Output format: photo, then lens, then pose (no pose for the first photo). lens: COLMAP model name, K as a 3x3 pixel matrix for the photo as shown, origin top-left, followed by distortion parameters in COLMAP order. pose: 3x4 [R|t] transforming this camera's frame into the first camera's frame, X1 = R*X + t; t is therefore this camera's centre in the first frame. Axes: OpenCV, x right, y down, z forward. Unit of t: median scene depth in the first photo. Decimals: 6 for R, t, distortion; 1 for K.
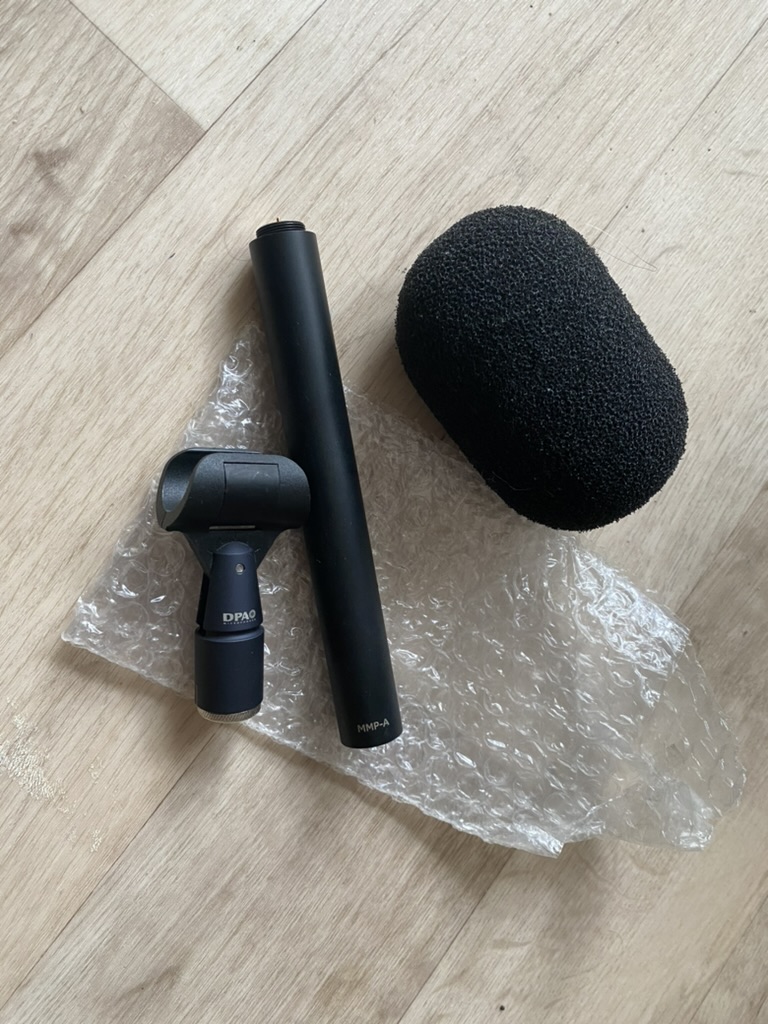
lens RADIAL K [[774.9, 0, 387.7], [0, 774.9, 494.6], [0, 0, 1]] dist [-0.027927, 0.019898]
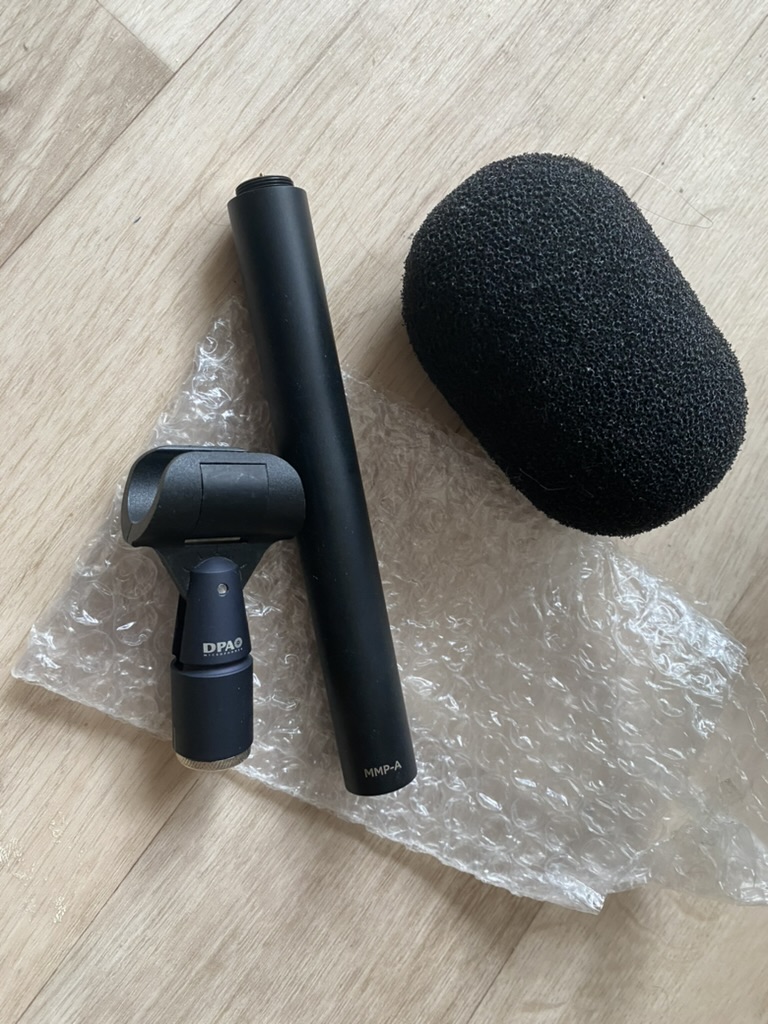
lens RADIAL K [[774.9, 0, 387.7], [0, 774.9, 494.6], [0, 0, 1]] dist [-0.027927, 0.019898]
pose [[0.999872, -0.015559, -0.003825, -0.005448], [0.015576, 0.999868, 0.004526, -0.007009], [0.003754, -0.004585, 0.999982, 0.145247]]
